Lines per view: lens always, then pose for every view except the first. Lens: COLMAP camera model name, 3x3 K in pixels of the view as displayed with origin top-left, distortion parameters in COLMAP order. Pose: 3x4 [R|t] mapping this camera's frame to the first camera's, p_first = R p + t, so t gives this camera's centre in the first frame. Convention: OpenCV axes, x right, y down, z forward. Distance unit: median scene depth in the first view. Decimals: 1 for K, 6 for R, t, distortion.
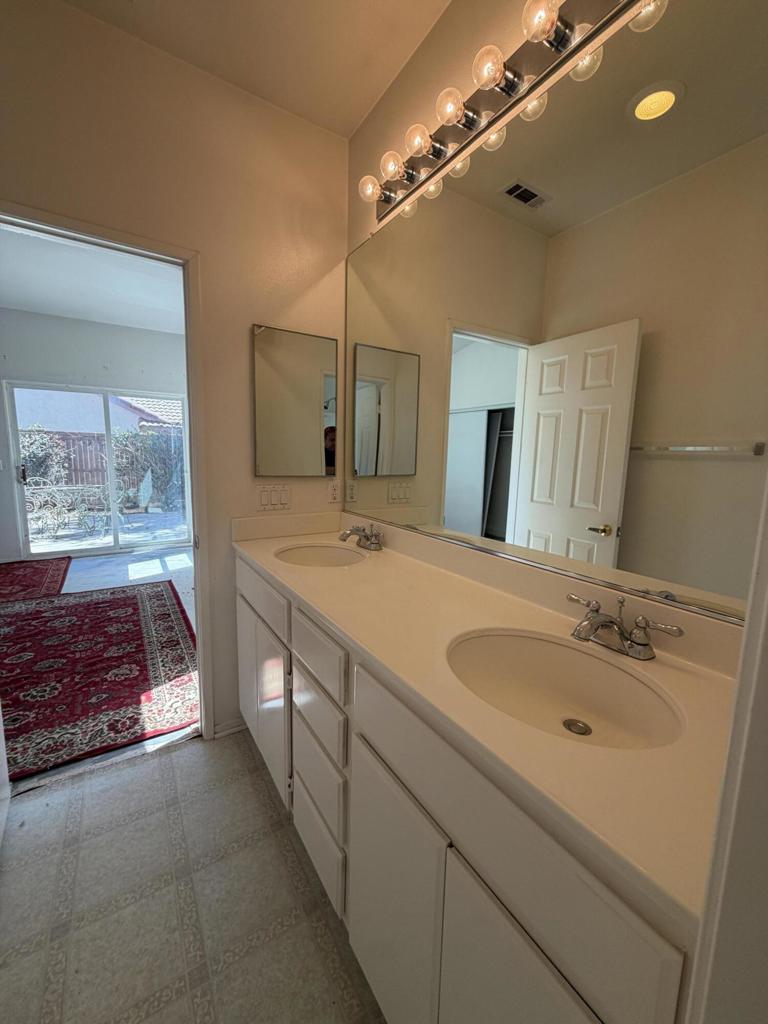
lens RADIAL K [[408.1, 0, 384.4], [0, 408.1, 509.2], [0, 0, 1]] dist [-0.001489, 0.001168]
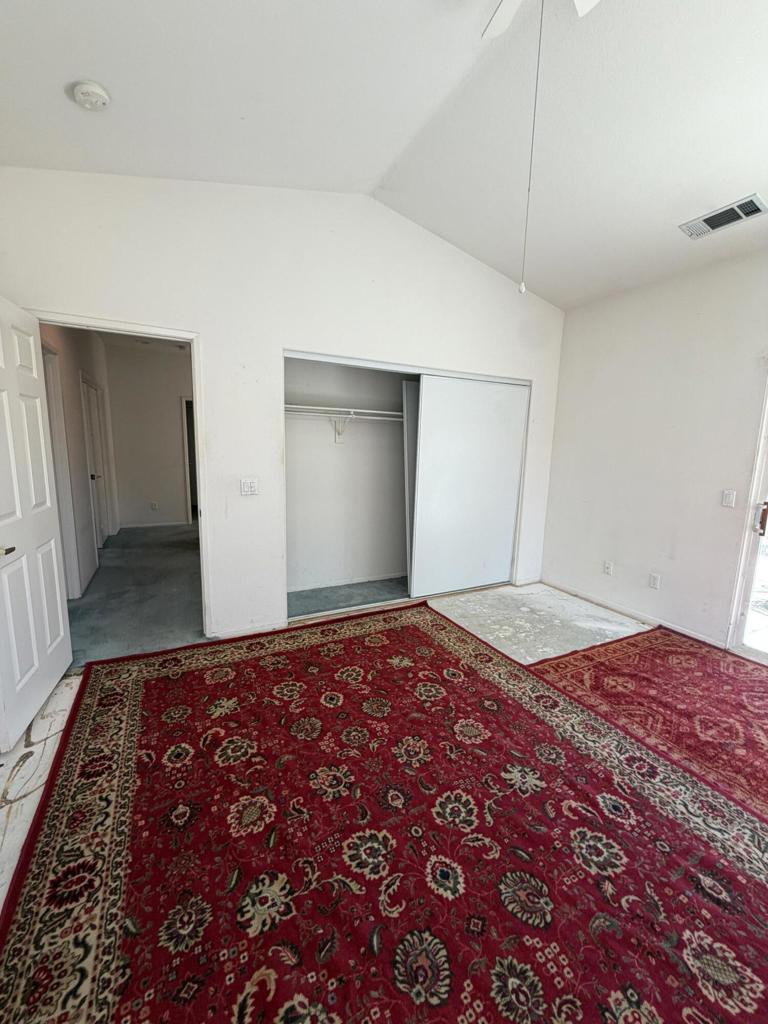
lens RADIAL K [[408.1, 0, 385.1], [0, 408.1, 510.9], [0, 0, 1]] dist [-0.001489, 0.001168]
pose [[-0.097541, 0.132884, -0.986320, -0.350462], [-0.164905, 0.975189, 0.147692, -0.133707], [0.981474, 0.177055, -0.073207, 0.719409]]
